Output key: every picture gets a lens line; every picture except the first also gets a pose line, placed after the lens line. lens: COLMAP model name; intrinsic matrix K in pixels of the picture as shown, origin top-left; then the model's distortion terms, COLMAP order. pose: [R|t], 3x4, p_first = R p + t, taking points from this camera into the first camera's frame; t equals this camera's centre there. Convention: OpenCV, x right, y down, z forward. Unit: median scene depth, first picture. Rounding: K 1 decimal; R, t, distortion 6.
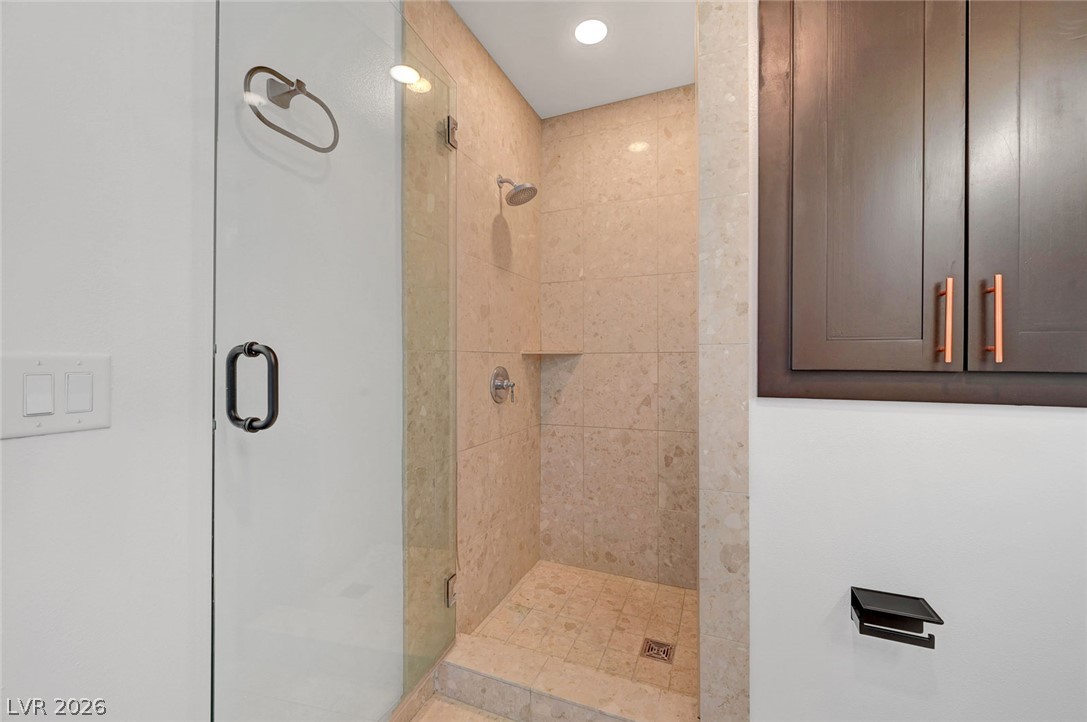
lens RADIAL K [[436.6, 0, 543.5], [0, 436.6, 361.0], [0, 0, 1]] dist [-0.001256, 0.000111]
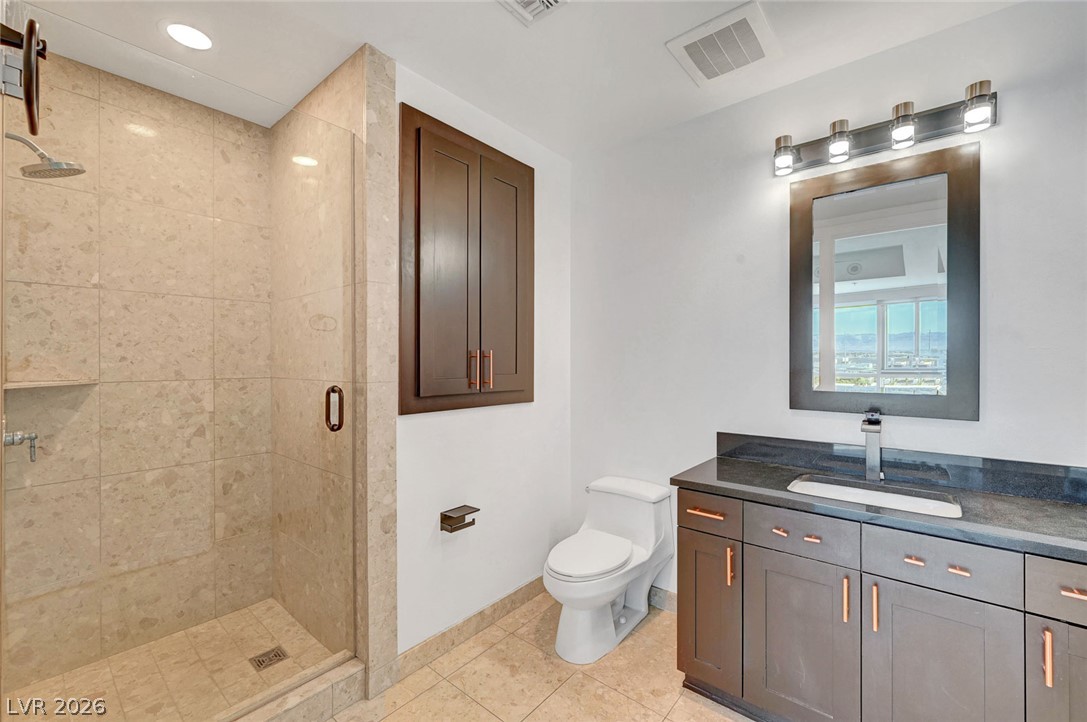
lens RADIAL K [[441.0, 0, 544.4], [0, 441.0, 362.5], [0, 0, 1]] dist [-0.001267, -0.000144]
pose [[0.304471, -0.003936, 0.952513, -0.442644], [0.003911, 0.999988, 0.002882, -0.056463], [-0.952514, 0.002848, 0.304483, 0.009343]]
